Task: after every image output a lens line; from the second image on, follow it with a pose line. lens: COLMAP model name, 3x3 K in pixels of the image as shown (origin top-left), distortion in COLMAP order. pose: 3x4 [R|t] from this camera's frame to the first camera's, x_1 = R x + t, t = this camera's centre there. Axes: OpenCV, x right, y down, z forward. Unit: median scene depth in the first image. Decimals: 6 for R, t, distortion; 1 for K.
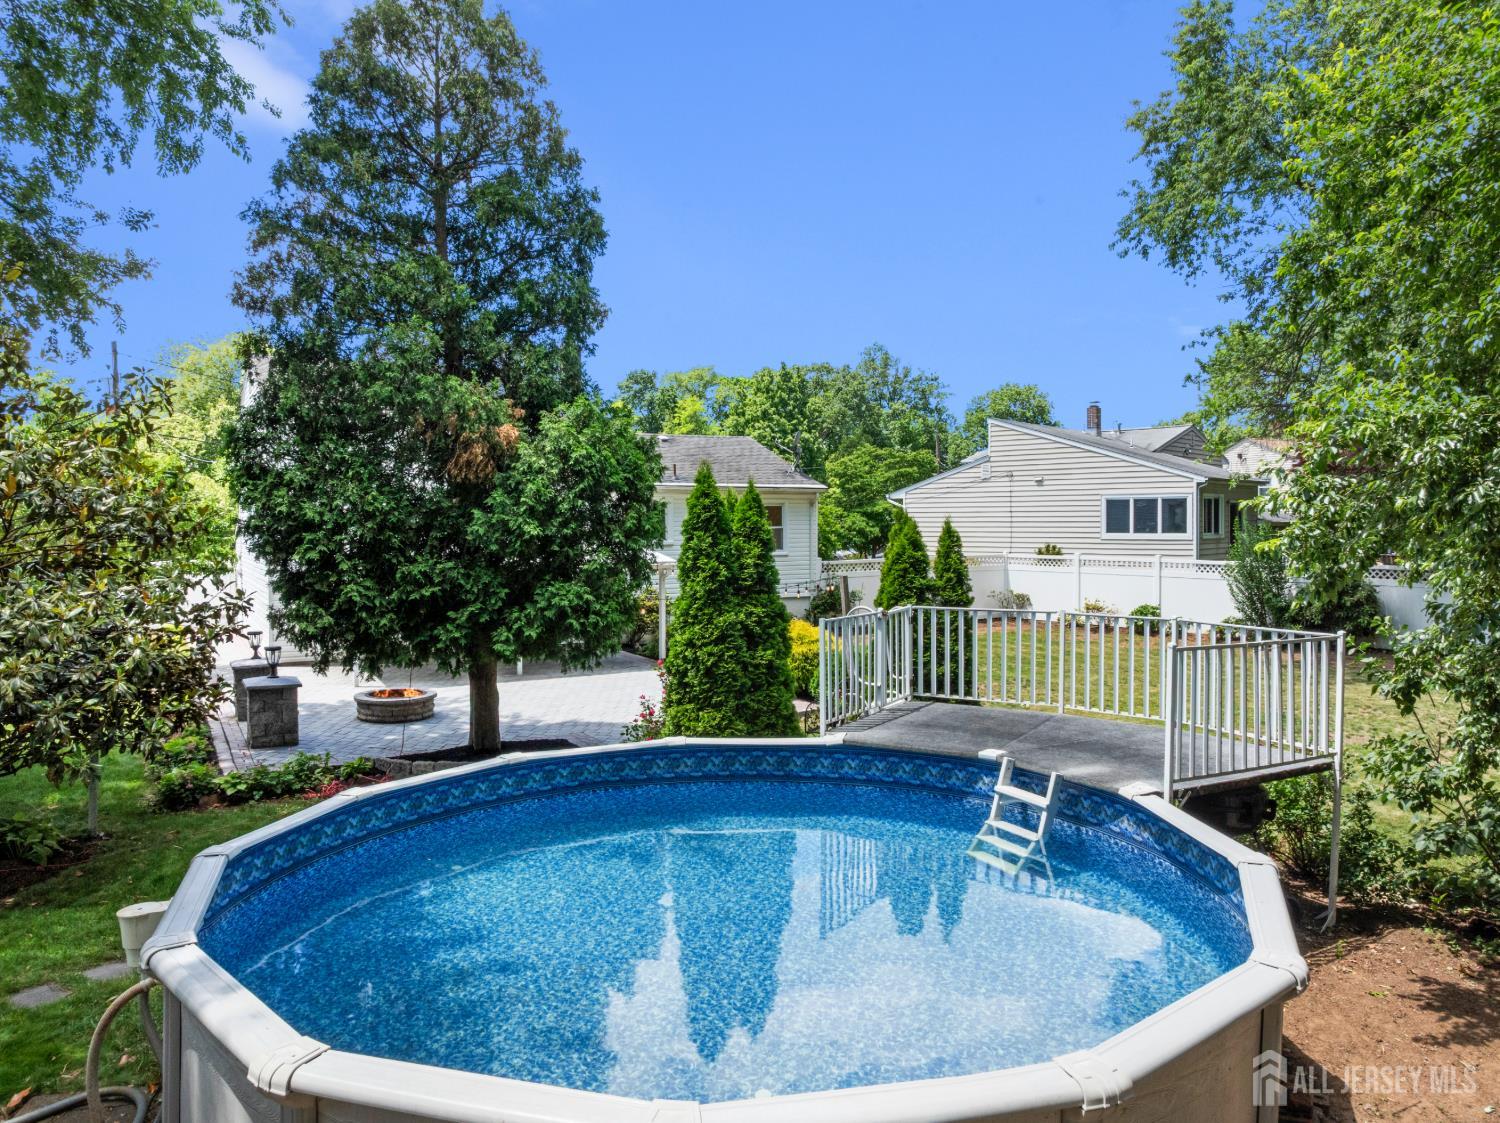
lens RADIAL K [[1065.7, 0, 777.4], [0, 1065.7, 547.4], [0, 0, 1]] dist [-0.040789, -0.001992]
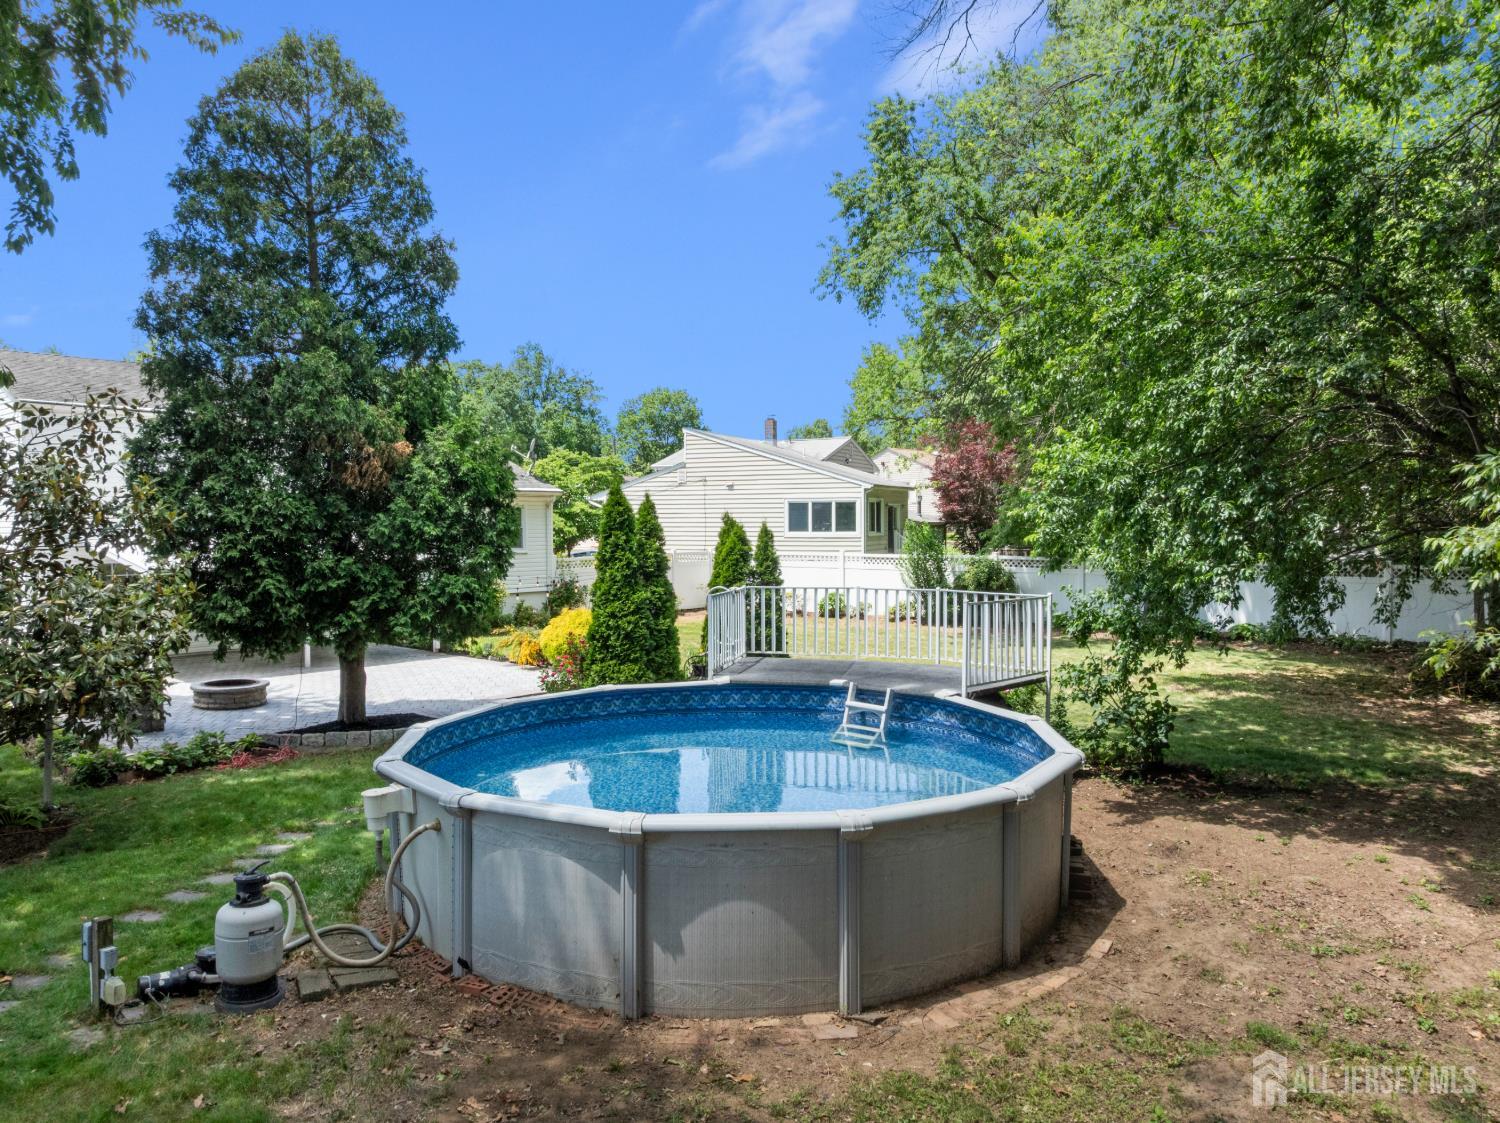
lens RADIAL K [[1065.7, 0, 758.8], [0, 1065.7, 561.5], [0, 0, 1]] dist [-0.040789, -0.001992]
pose [[0.950081, -0.011897, 0.311775, -0.248728], [0.007642, 0.999860, 0.014864, 0.003494], [-0.311908, -0.011739, 0.950040, -0.249820]]
